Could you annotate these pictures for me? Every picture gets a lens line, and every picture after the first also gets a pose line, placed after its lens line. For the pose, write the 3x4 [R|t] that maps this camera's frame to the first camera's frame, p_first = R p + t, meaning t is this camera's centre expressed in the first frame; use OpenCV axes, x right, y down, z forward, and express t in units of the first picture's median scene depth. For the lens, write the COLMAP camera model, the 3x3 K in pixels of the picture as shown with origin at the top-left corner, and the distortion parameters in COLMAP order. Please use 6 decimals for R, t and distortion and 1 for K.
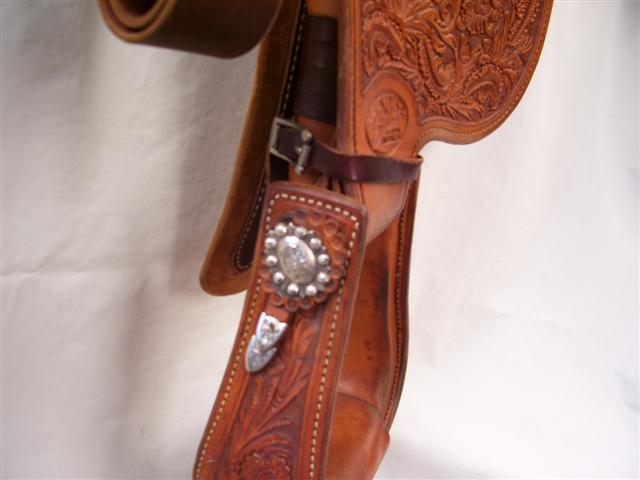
lens RADIAL K [[649.0, 0, 319.6], [0, 649.0, 241.0], [0, 0, 1]] dist [-0.122059, 0.000000]
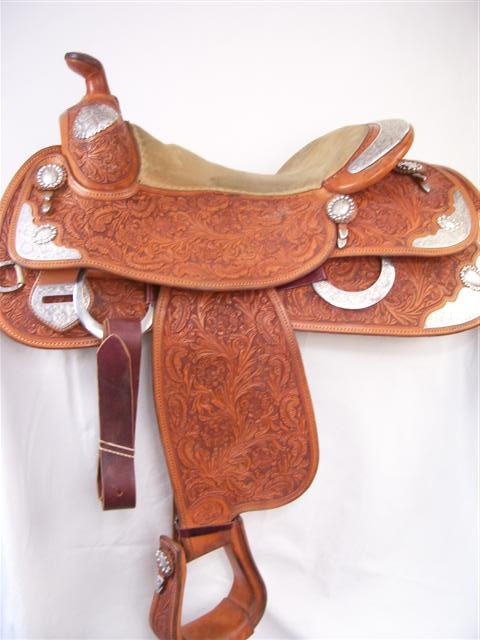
lens RADIAL K [[649.0, 0, 254.2], [0, 649.0, 300.6], [0, 0, 1]] dist [-0.122059, 0.000000]
pose [[0.852977, -0.041306, -0.520311, 1.683662], [-0.032961, 0.990611, -0.132677, -0.701487], [0.520906, 0.130320, 0.843607, -1.313029]]
